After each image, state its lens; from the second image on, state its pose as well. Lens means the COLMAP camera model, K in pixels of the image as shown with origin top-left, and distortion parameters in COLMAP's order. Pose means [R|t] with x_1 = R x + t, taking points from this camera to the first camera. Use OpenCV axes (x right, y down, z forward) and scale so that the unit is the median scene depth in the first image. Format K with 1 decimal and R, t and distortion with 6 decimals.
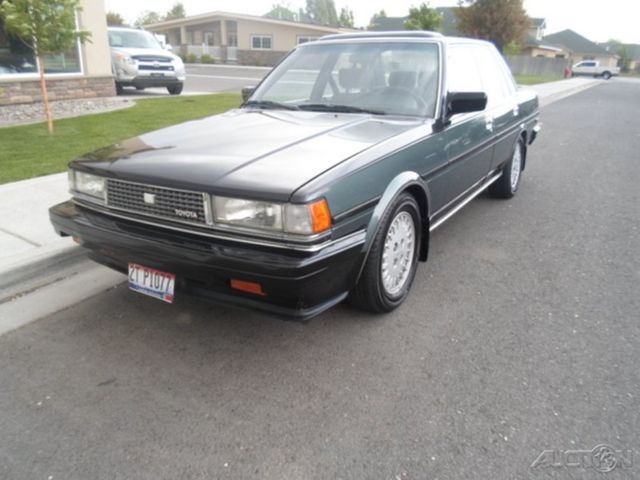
lens RADIAL K [[504.5, 0, 320.0], [0, 504.5, 240.0], [0, 0, 1]] dist [-0.036425, 0.011572]
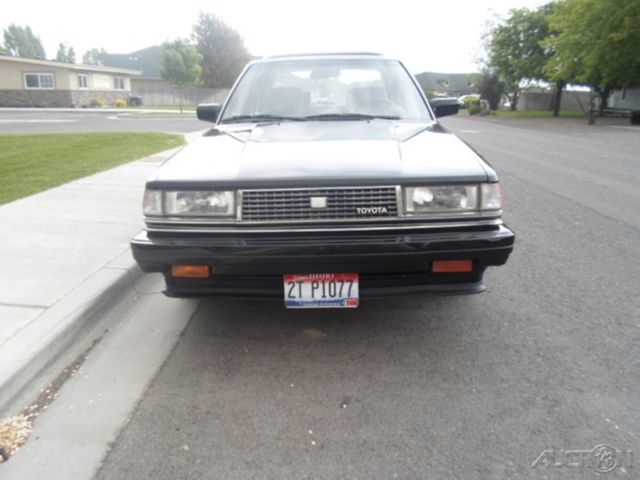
lens RADIAL K [[504.5, 0, 320.0], [0, 504.5, 240.0], [0, 0, 1]] dist [-0.036425, 0.011572]
pose [[0.855911, -0.152231, 0.494208, -0.807872], [0.185615, 0.982442, -0.018843, 0.004370], [-0.482662, 0.107860, 0.869140, 0.183767]]
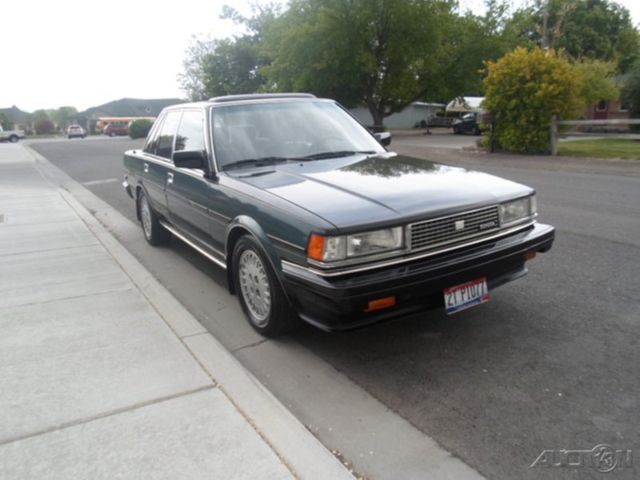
lens RADIAL K [[500.7, 0, 339.8], [0, 500.7, 227.4], [0, 0, 1]] dist [-0.034442, 0.001963]
pose [[0.418511, -0.223821, 0.880201, -1.488718], [0.343824, 0.936070, 0.074550, -0.261207], [-0.840615, 0.271434, 0.468710, 0.678402]]
